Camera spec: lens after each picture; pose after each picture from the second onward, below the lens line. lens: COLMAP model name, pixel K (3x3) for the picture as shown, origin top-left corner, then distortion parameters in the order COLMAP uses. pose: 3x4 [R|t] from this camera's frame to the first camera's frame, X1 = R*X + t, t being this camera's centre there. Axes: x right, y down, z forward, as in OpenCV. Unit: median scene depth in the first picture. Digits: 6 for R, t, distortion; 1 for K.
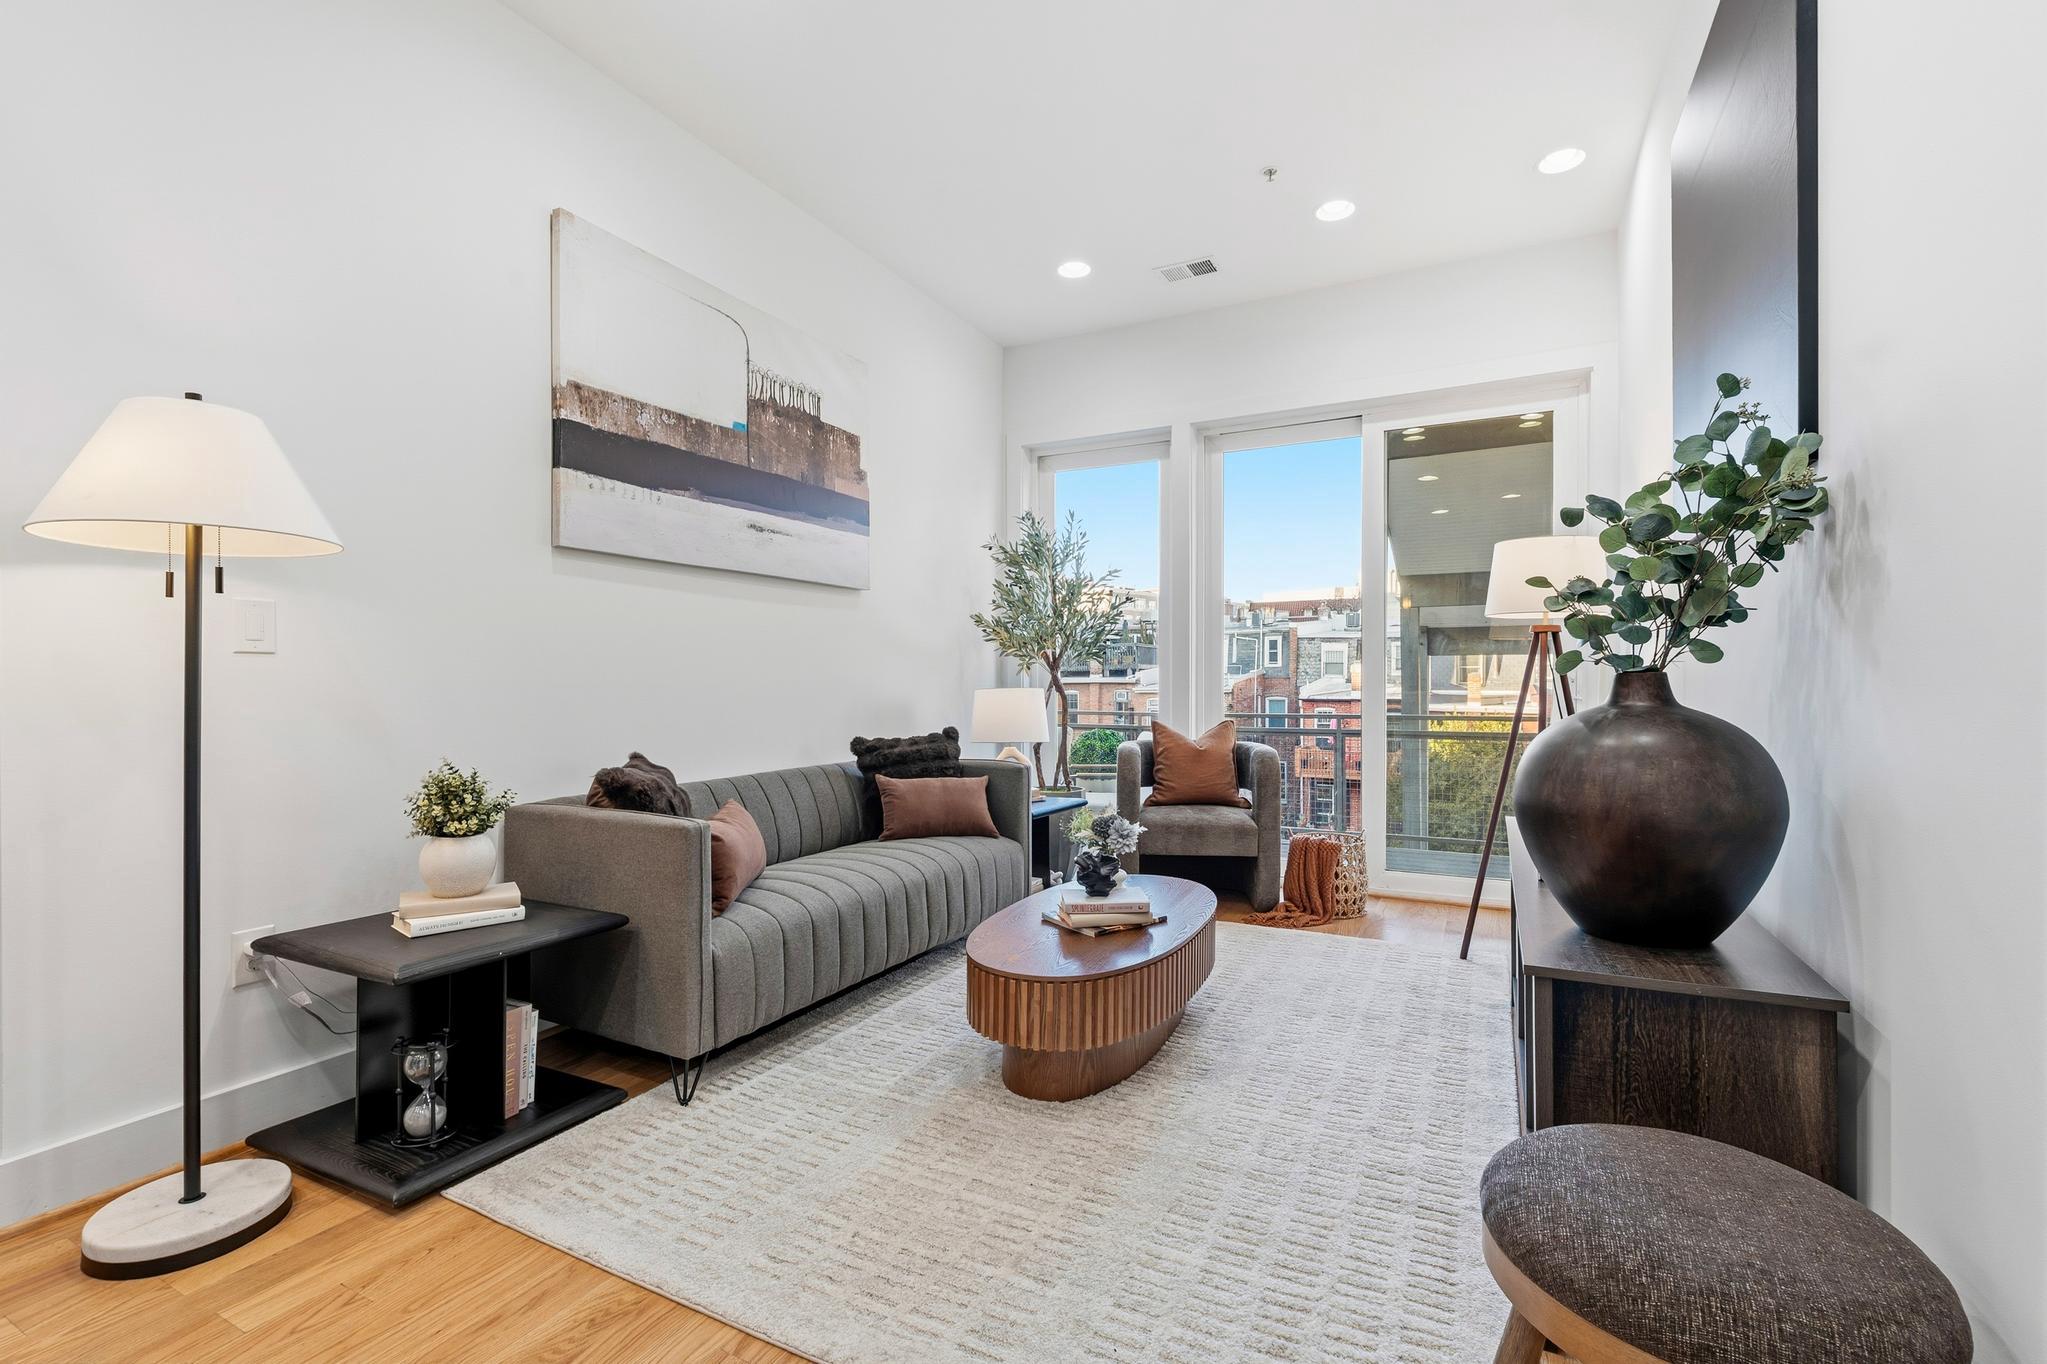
lens RADIAL K [[905.2, 0, 1028.3], [0, 905.2, 684.6], [0, 0, 1]] dist [-0.003213, -0.000375]
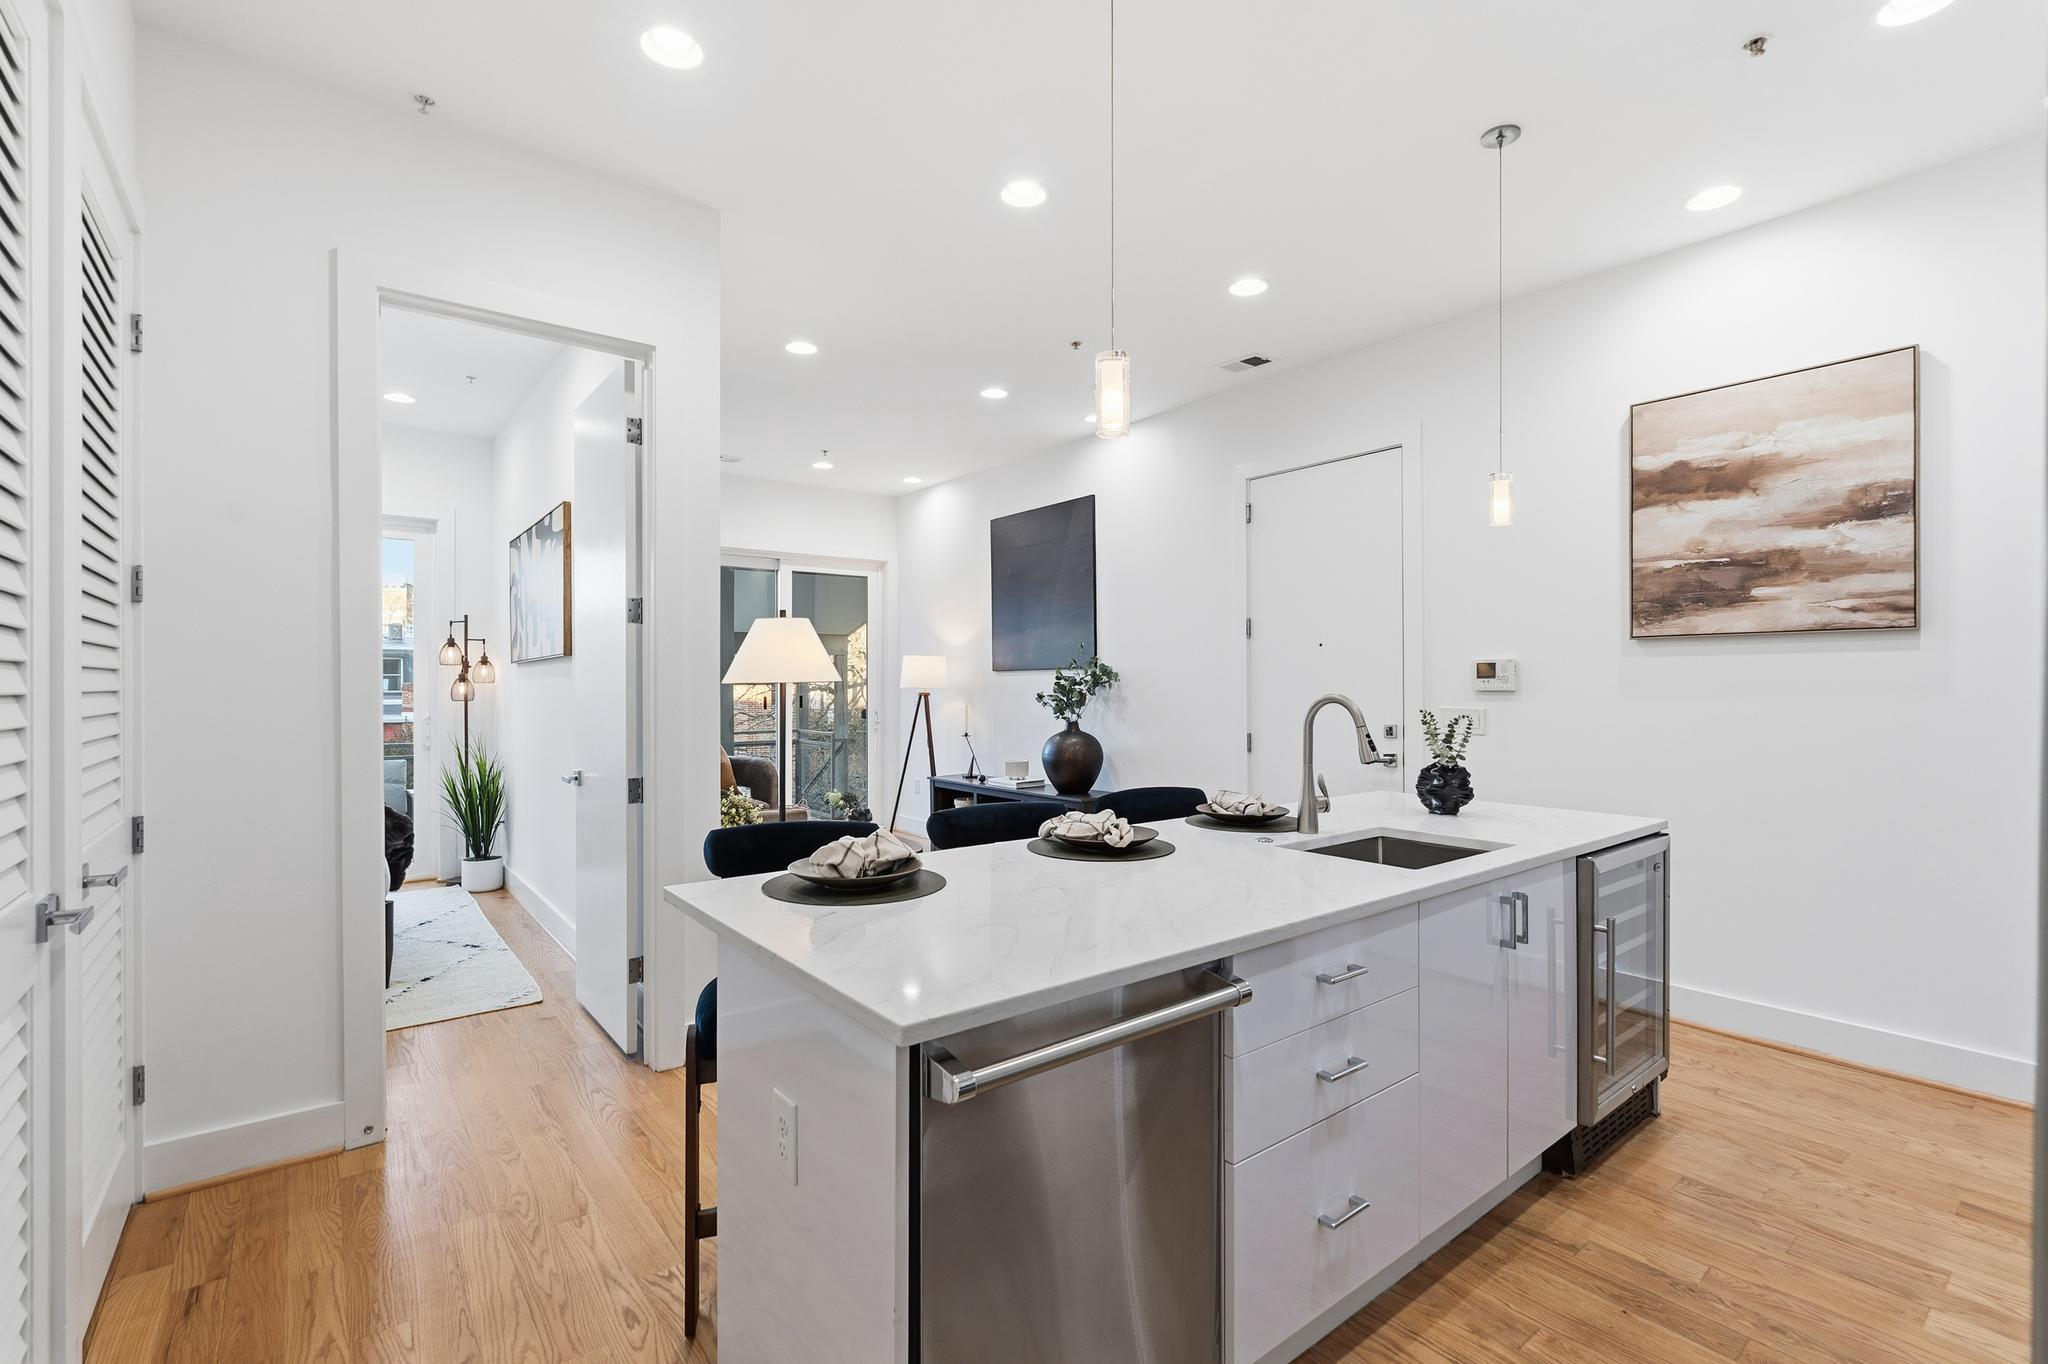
lens RADIAL K [[918.2, 0, 1027.1], [0, 918.2, 687.0], [0, 0, 1]] dist [-0.000821, -0.000044]
pose [[0.418168, -0.004133, 0.908360, -1.509790], [0.003708, 0.999989, 0.002843, -0.090174], [-0.908362, 0.002179, 0.418179, -0.217464]]
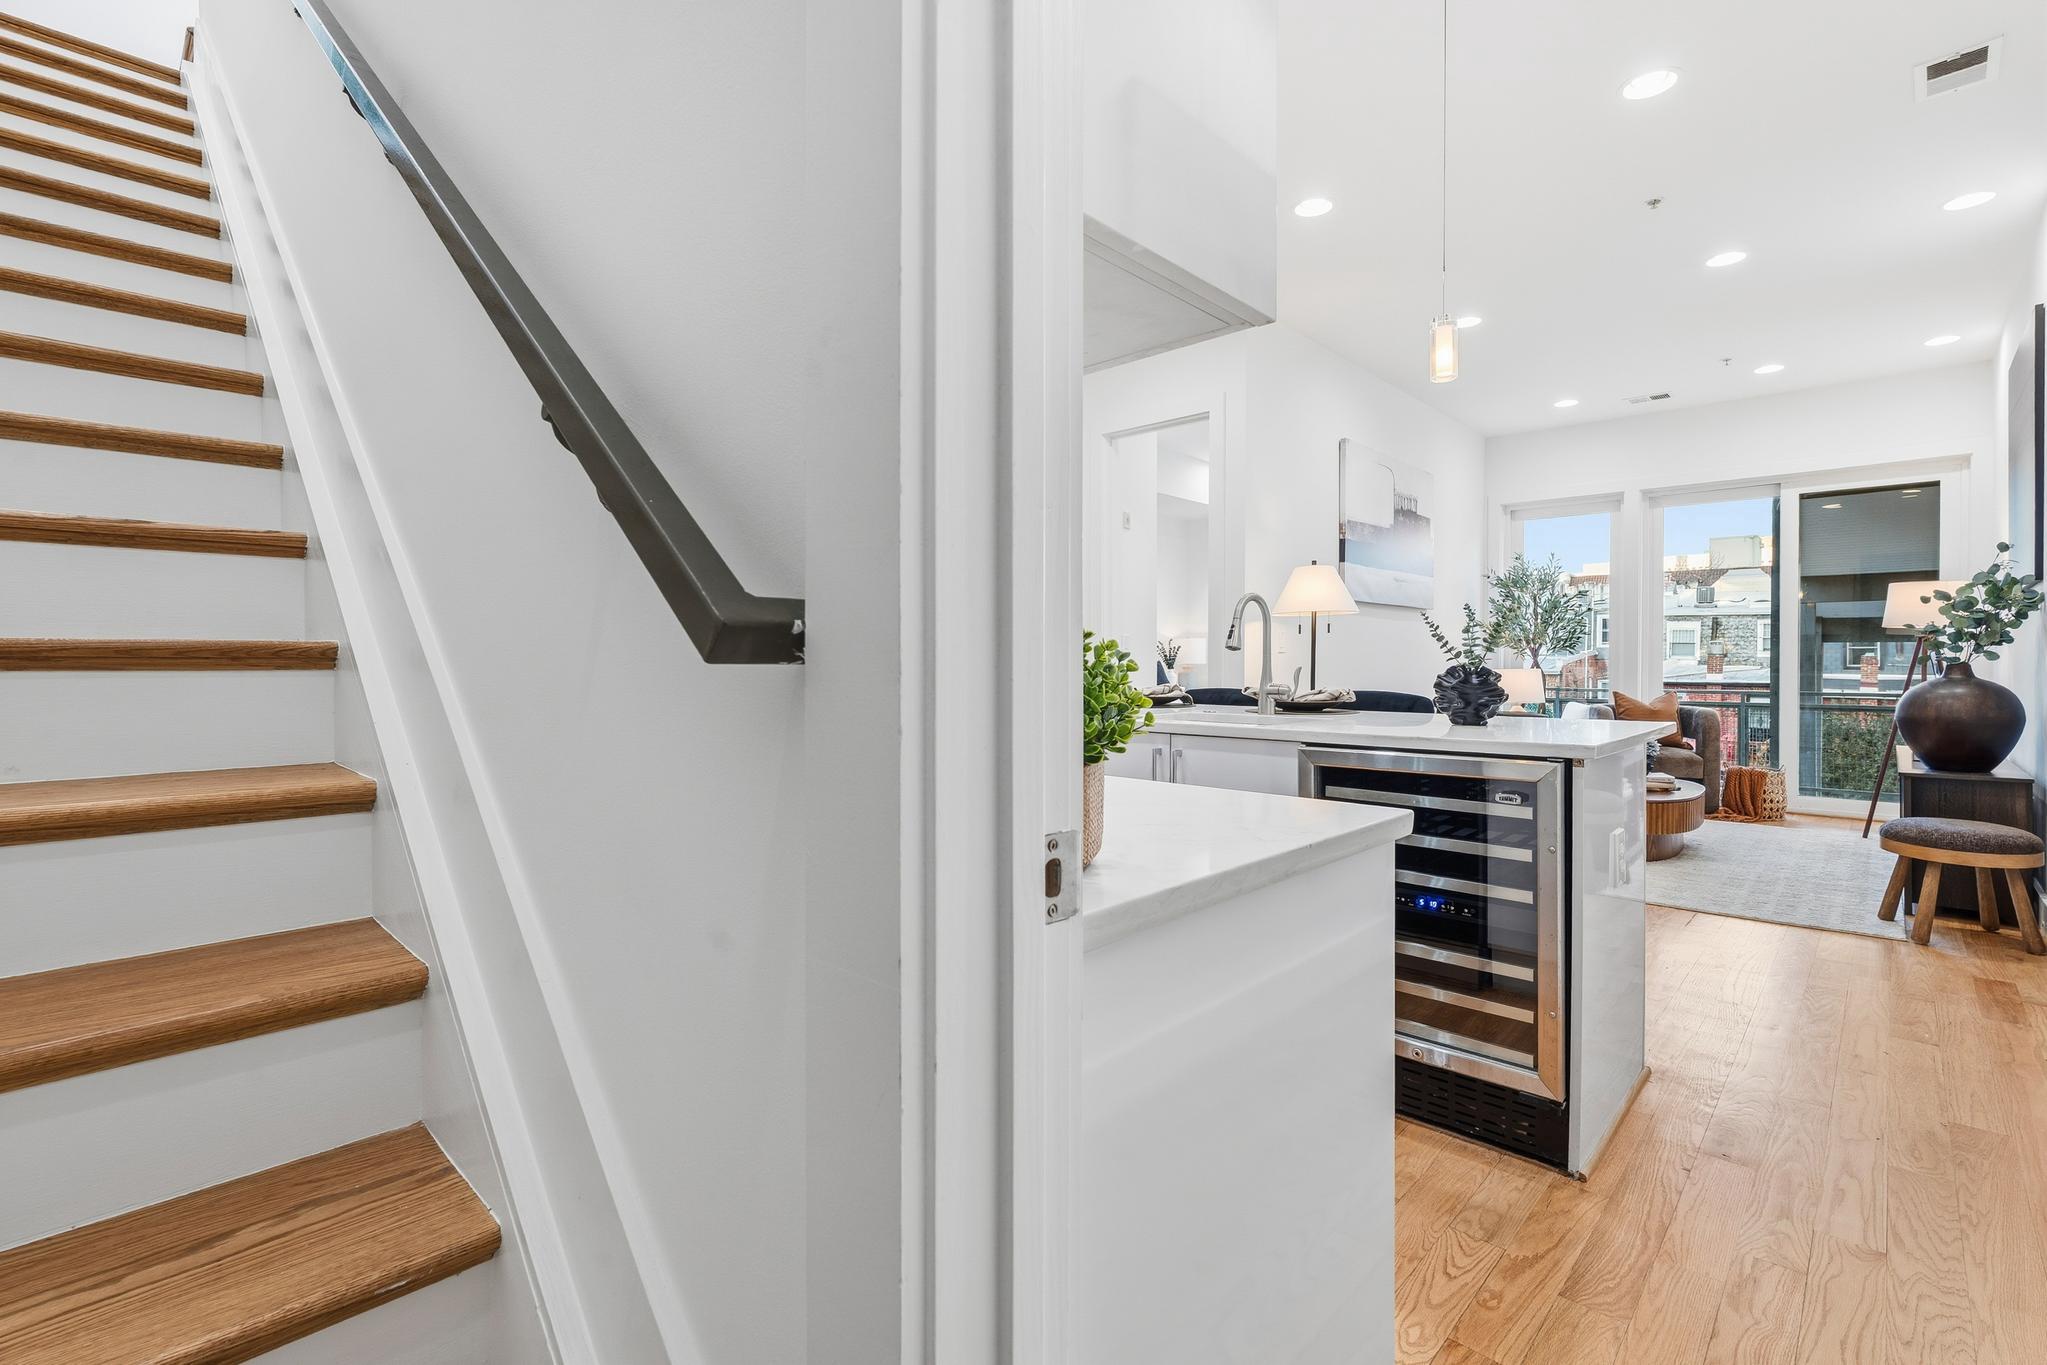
lens RADIAL K [[919.1, 0, 1031.8], [0, 919.1, 661.5], [0, 0, 1]] dist [-0.000233, 0.000165]
pose [[0.960946, 0.004533, -0.276698, -0.568893], [-0.005261, 0.999984, -0.001886, -0.001333], [0.276685, 0.003268, 0.960955, -1.134203]]
